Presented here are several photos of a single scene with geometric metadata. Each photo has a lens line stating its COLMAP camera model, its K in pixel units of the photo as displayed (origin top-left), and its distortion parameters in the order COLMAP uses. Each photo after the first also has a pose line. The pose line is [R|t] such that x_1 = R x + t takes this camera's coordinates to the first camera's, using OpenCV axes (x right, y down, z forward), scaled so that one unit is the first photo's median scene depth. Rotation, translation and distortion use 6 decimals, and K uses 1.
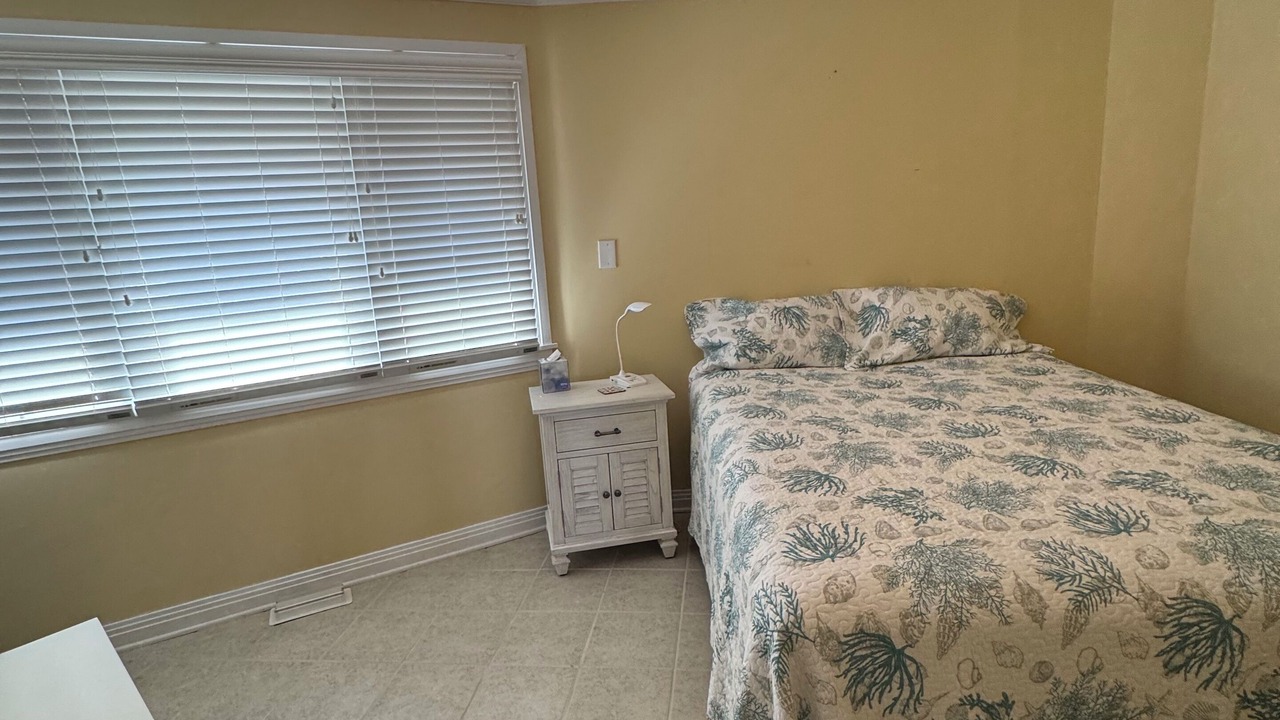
lens RADIAL K [[667.3, 0, 638.5], [0, 667.3, 358.8], [0, 0, 1]] dist [-0.006090, 0.000204]
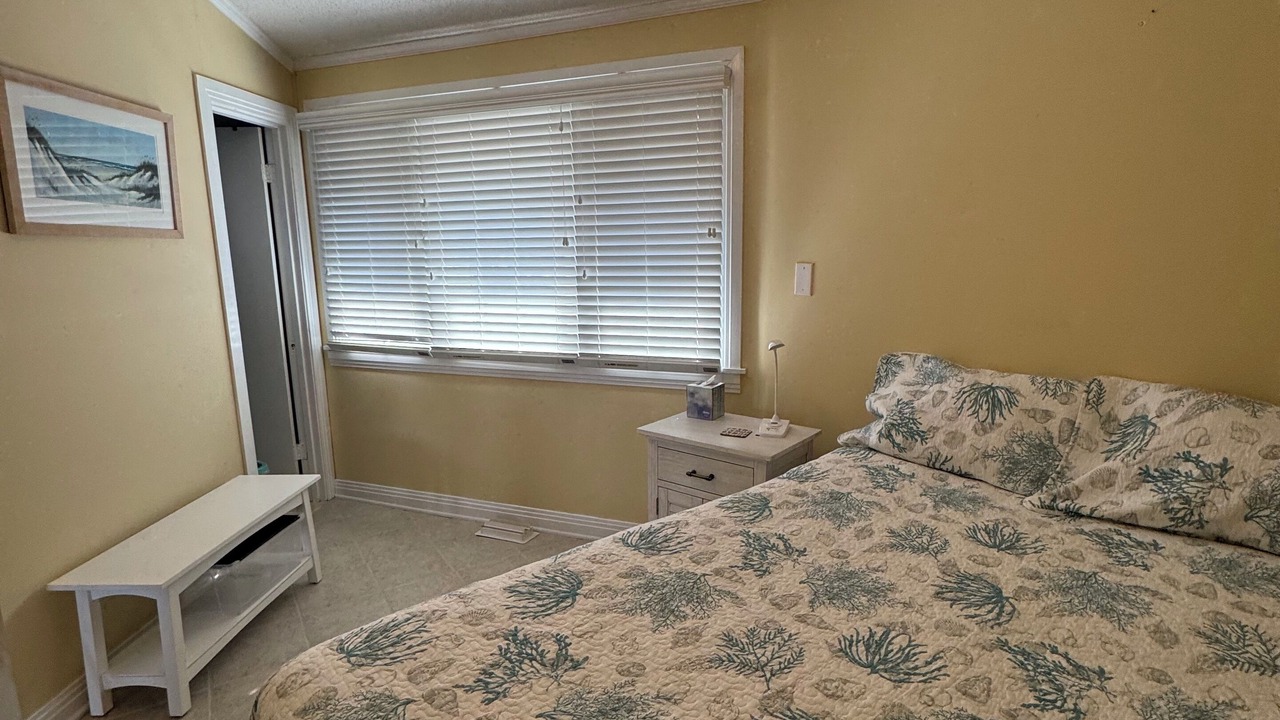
lens RADIAL K [[667.3, 0, 639.6], [0, 667.3, 359.7], [0, 0, 1]] dist [-0.006090, 0.000204]
pose [[0.651180, 0.193623, -0.733808, 0.529532], [-0.184970, 0.978240, 0.093978, -0.111638], [0.736037, 0.074536, 0.672825, 0.321475]]
